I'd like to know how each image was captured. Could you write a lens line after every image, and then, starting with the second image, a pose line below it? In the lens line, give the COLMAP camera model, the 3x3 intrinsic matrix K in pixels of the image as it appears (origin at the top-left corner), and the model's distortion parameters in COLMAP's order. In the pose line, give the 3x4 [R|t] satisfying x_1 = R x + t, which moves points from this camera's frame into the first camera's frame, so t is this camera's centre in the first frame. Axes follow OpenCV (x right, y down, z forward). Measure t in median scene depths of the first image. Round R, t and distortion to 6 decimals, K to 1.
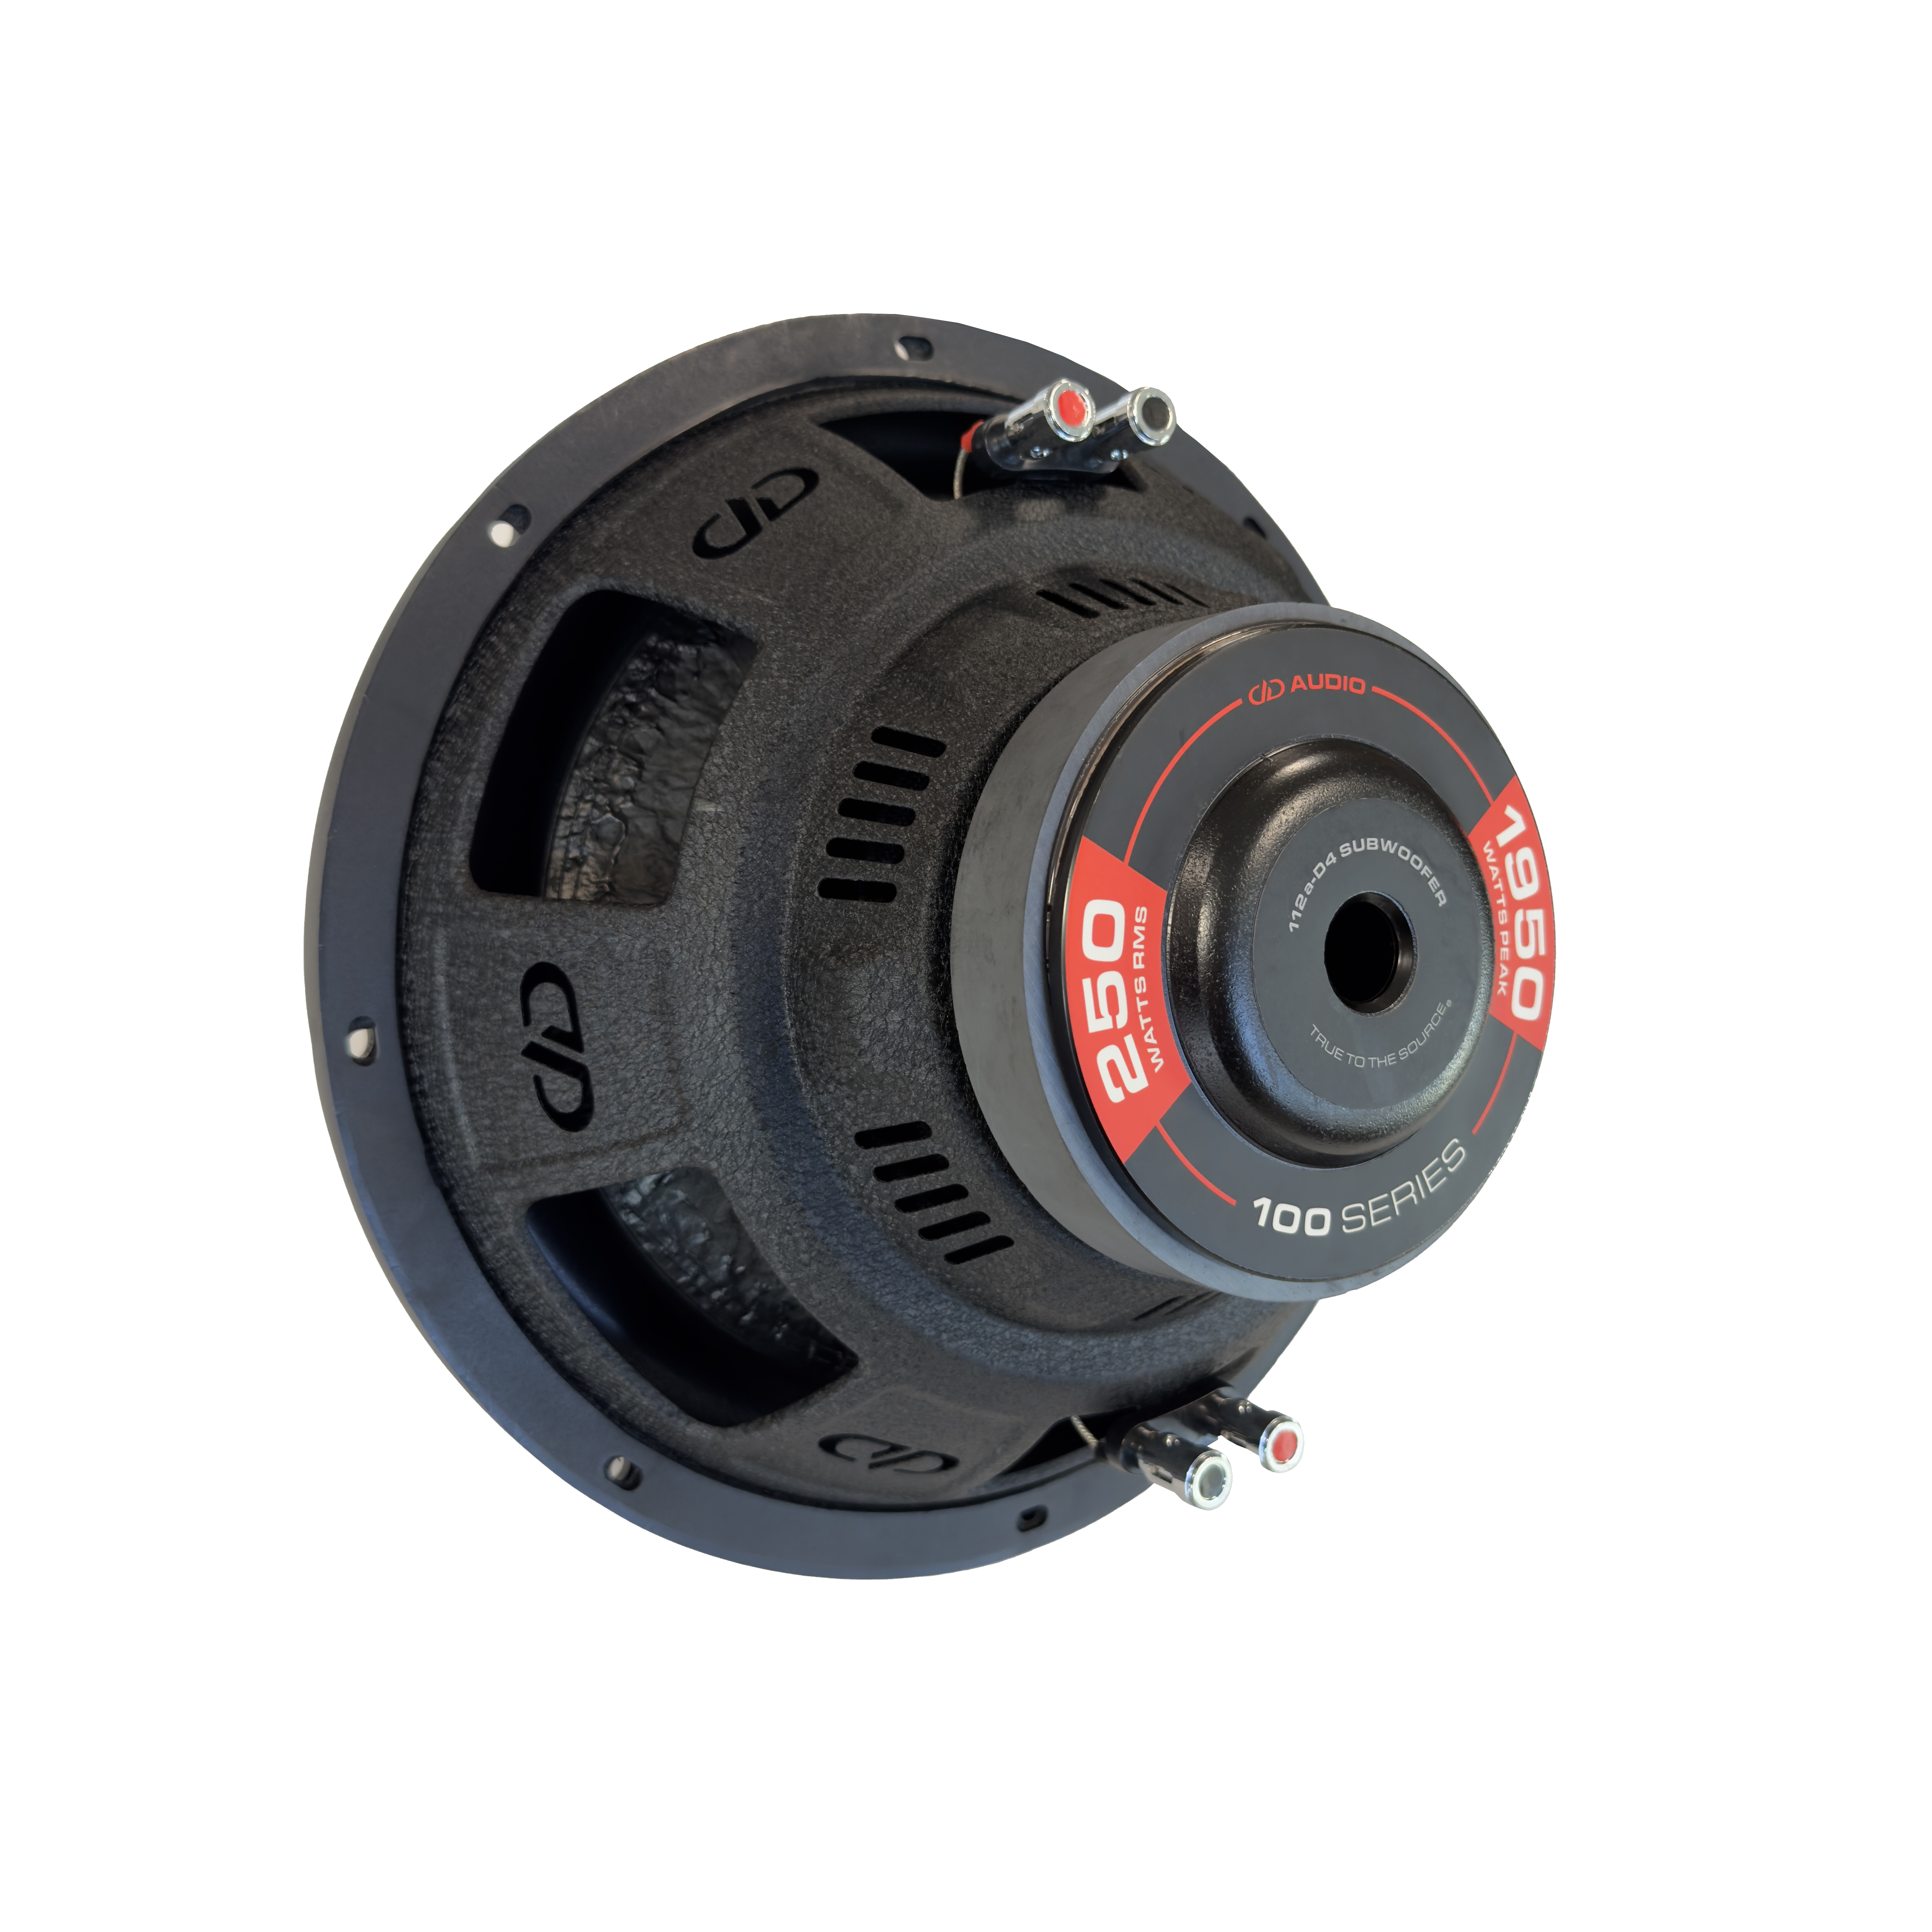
lens RADIAL K [[1820.1, 0, 966.9], [0, 1820.1, 944.8], [0, 0, 1]] dist [0.057805, 0.000000]
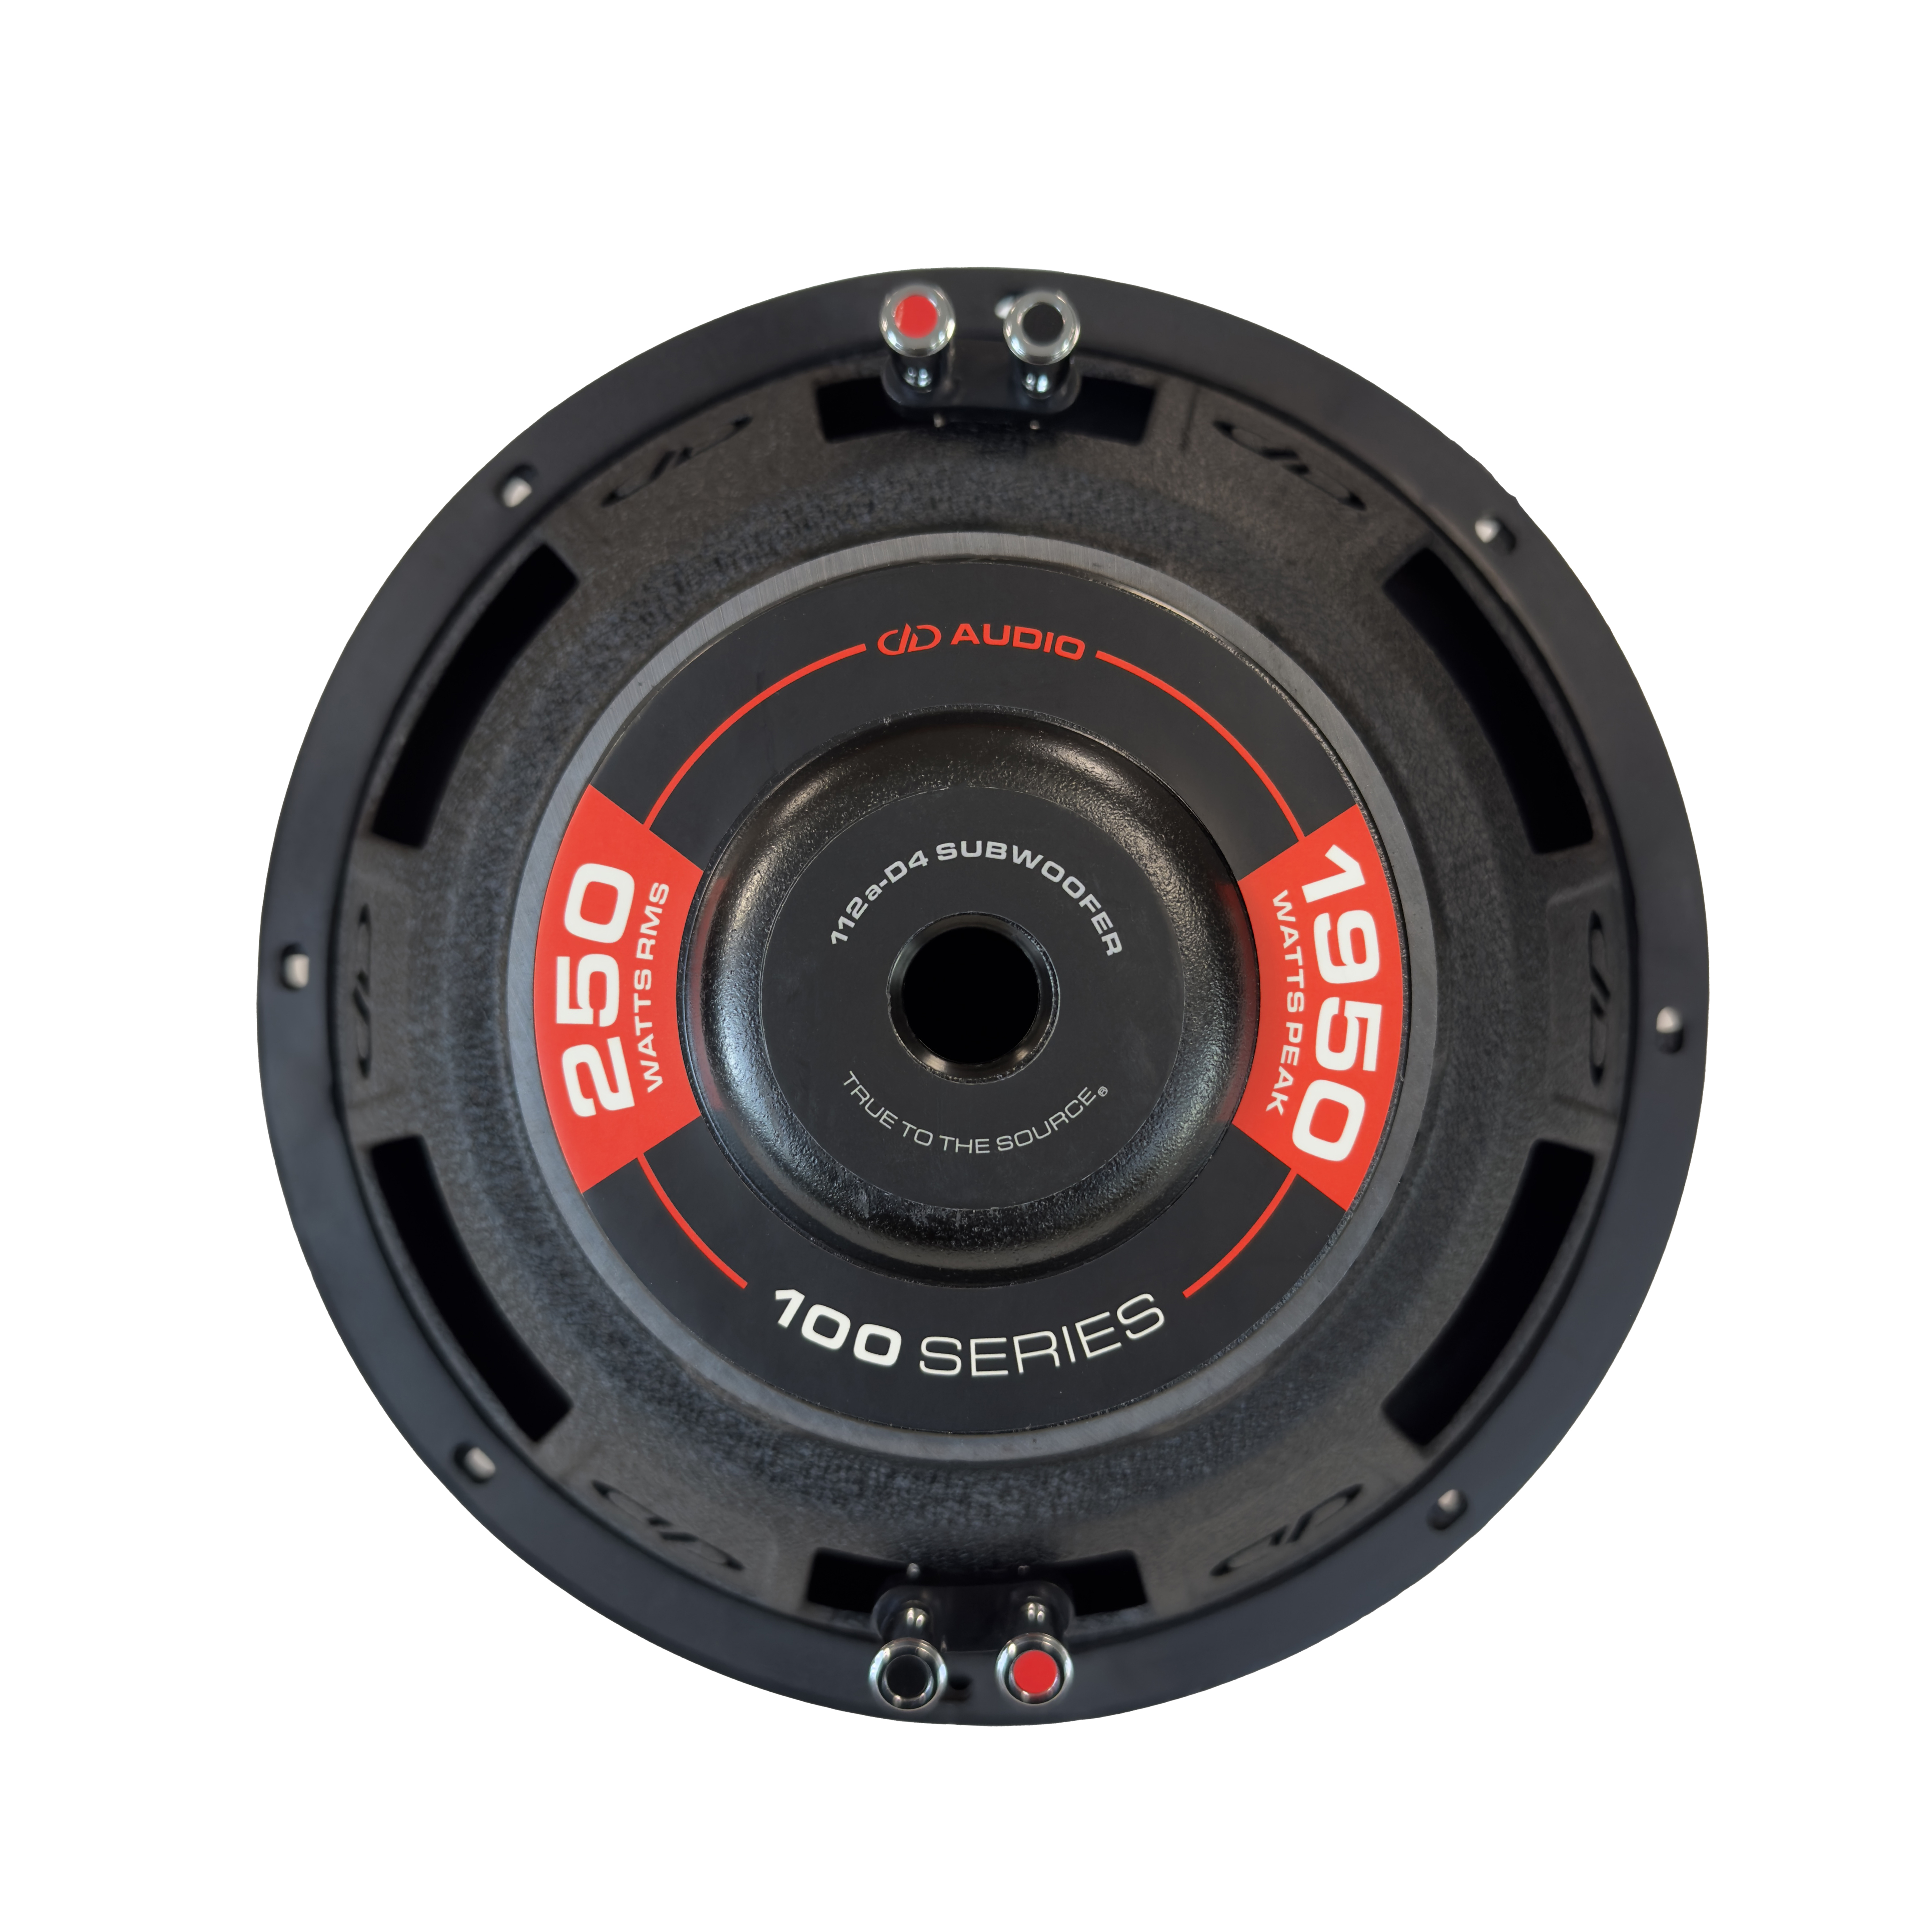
lens RADIAL K [[1820.1, 0, 962.2], [0, 1820.1, 986.8], [0, 0, 1]] dist [0.057805, 0.000000]
pose [[0.829944, 0.142072, -0.539451, 0.612284], [-0.172229, 0.985041, -0.005549, 0.005262], [0.530594, 0.097514, 0.841998, 0.379030]]
